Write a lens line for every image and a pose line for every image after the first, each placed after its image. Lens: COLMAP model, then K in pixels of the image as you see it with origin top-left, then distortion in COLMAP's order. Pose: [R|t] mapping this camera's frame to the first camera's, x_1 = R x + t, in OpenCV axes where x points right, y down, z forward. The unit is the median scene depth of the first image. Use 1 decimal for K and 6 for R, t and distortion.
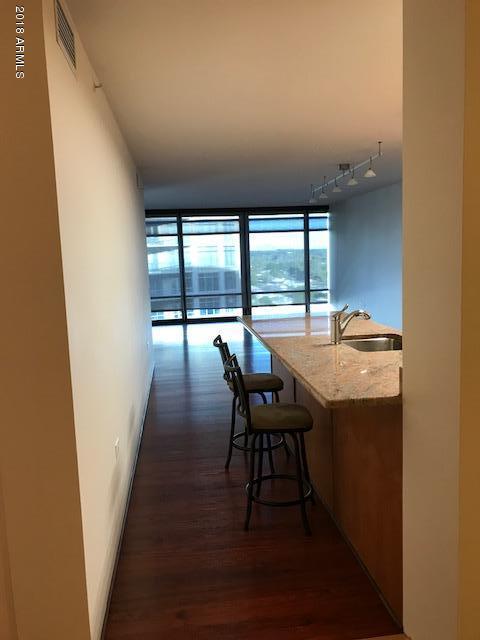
lens RADIAL K [[523.0, 0, 238.1], [0, 523.0, 320.2], [0, 0, 1]] dist [0.002191, -0.007645]
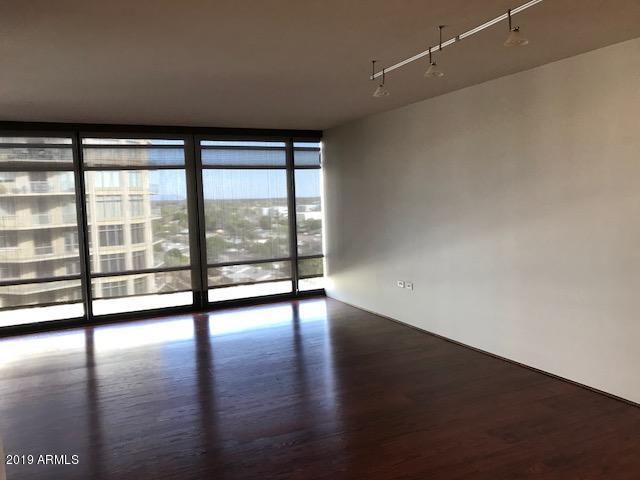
lens RADIAL K [[523.0, 0, 342.1], [0, 523.0, 240.6], [0, 0, 1]] dist [0.002191, -0.007645]
pose [[0.935412, -0.021989, 0.352876, -0.043247], [0.041985, 0.997911, -0.049110, -0.044853], [-0.351059, 0.060754, 0.934380, 0.369071]]
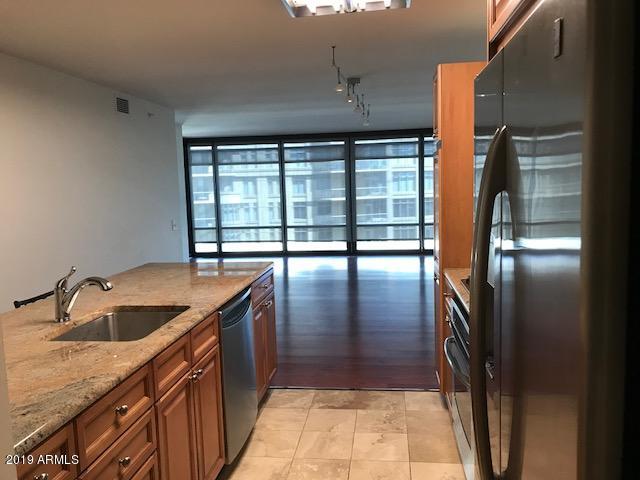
lens RADIAL K [[573.4, 0, 320.3], [0, 573.4, 242.2], [0, 0, 1]] dist [0.018728, 0.001263]
pose [[0.965367, 0.030836, -0.259068, 0.223165], [-0.034702, 0.999344, -0.010364, -0.010230], [0.258578, 0.018995, 0.965804, 0.018687]]
